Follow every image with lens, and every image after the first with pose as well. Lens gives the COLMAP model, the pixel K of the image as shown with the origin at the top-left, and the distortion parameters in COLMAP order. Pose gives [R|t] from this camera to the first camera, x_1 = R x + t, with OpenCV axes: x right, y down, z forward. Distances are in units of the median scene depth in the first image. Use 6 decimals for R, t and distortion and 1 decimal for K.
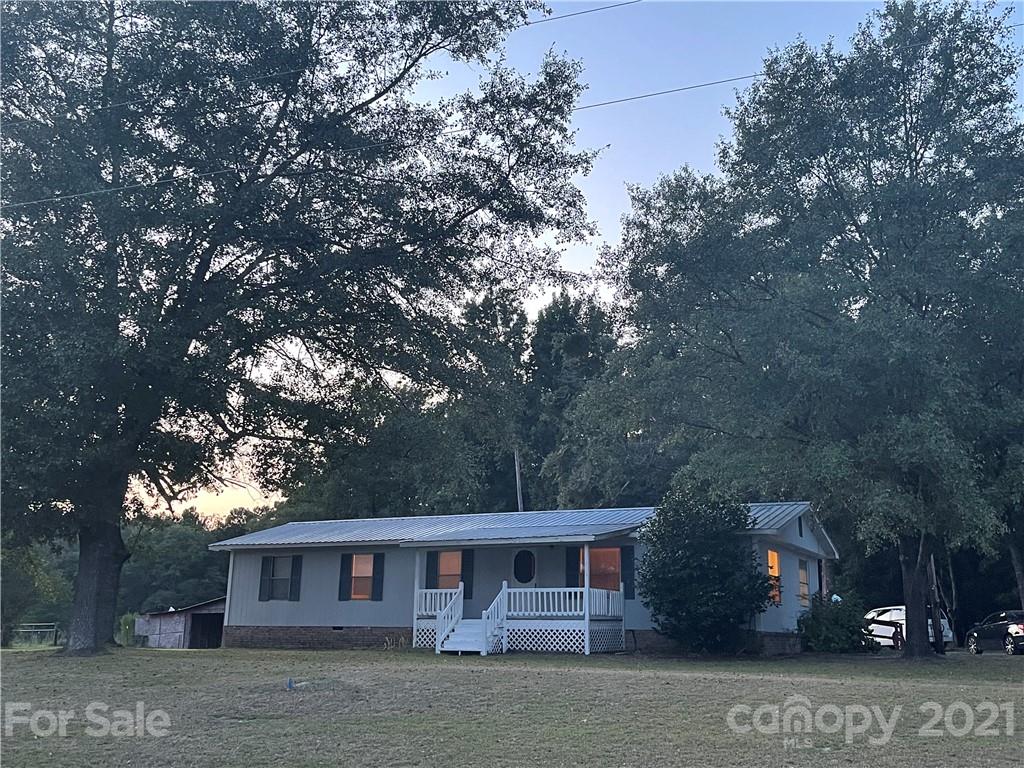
lens RADIAL K [[1023.5, 0, 512.2], [0, 1023.5, 385.0], [0, 0, 1]] dist [0.000549, 0.000000]
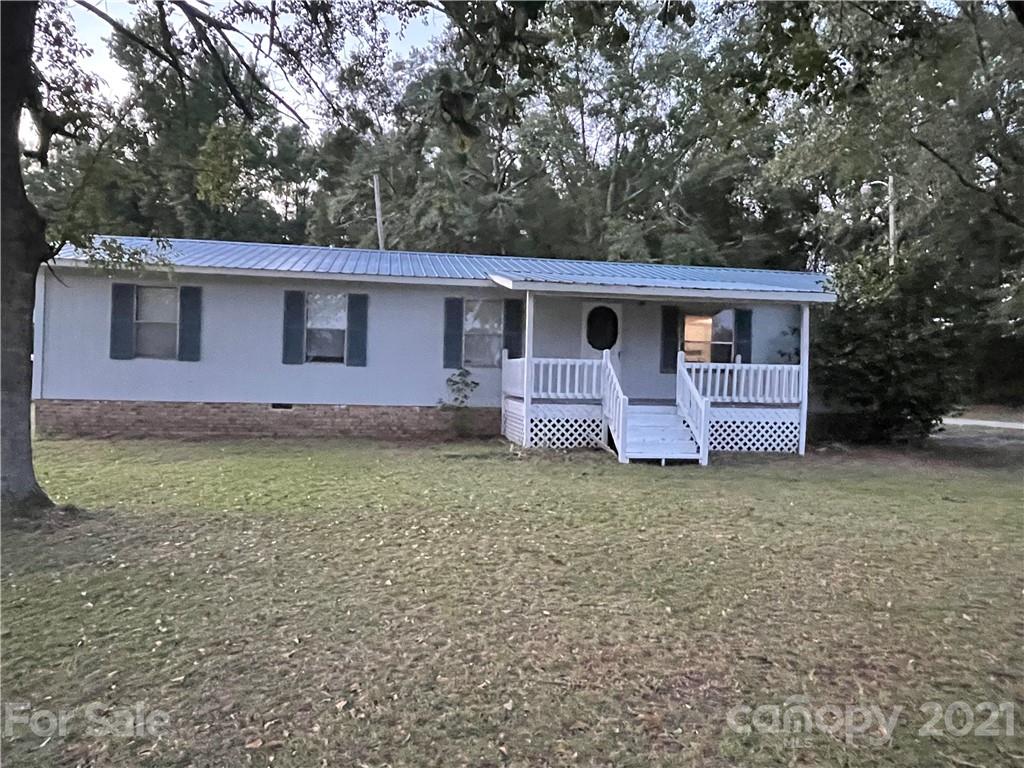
lens RADIAL K [[695.1, 0, 520.1], [0, 695.1, 378.0], [0, 0, 1]] dist [-0.000805, -0.003939]
pose [[0.815591, 0.002383, 0.578625, -0.350824], [-0.150825, 0.966298, 0.208614, 0.124673], [-0.558627, -0.257414, 0.788463, 0.671326]]
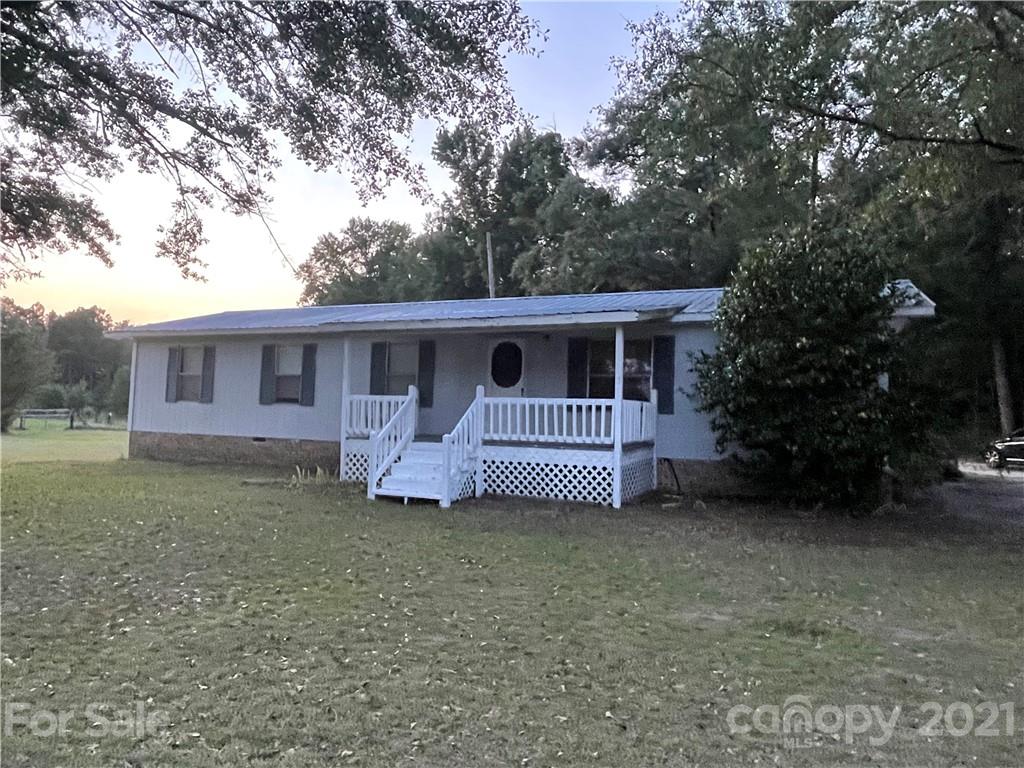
lens RADIAL K [[695.1, 0, 511.7], [0, 695.1, 379.5], [0, 0, 1]] dist [-0.000805, -0.003939]
pose [[0.998217, 0.018019, 0.056907, -0.012288], [-0.028379, 0.981978, 0.186852, 0.104520], [-0.052515, -0.188133, 0.980739, 0.563298]]
